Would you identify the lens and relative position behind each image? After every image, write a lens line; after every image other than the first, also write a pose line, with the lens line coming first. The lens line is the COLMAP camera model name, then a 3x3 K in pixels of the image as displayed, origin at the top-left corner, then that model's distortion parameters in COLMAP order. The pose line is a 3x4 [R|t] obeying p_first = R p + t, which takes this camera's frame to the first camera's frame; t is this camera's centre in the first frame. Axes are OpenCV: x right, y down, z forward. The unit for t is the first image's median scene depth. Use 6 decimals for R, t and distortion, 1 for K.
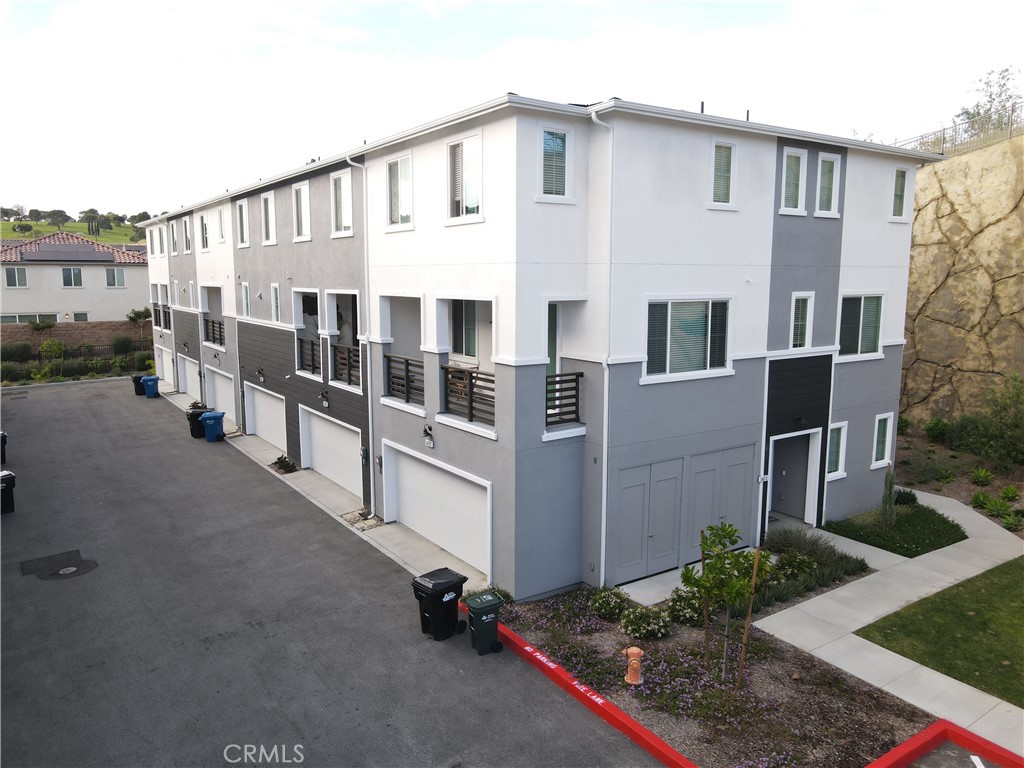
lens RADIAL K [[755.4, 0, 512.9], [0, 755.4, 381.1], [0, 0, 1]] dist [0.014410, 0.007089]
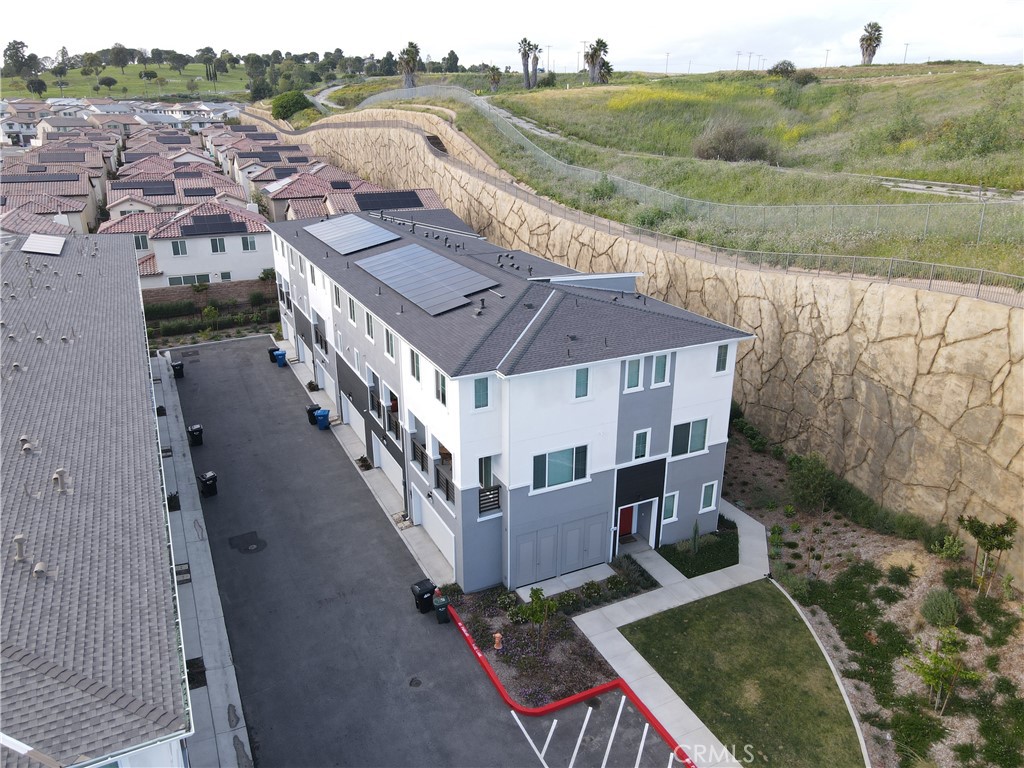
lens RADIAL K [[755.4, 0, 512.7], [0, 755.4, 388.8], [0, 0, 1]] dist [0.014410, 0.007089]
pose [[0.989510, 0.050996, -0.135162, 0.318894], [-0.019521, 0.974241, 0.224664, -0.591985], [0.143137, -0.219668, 0.965017, -0.691915]]
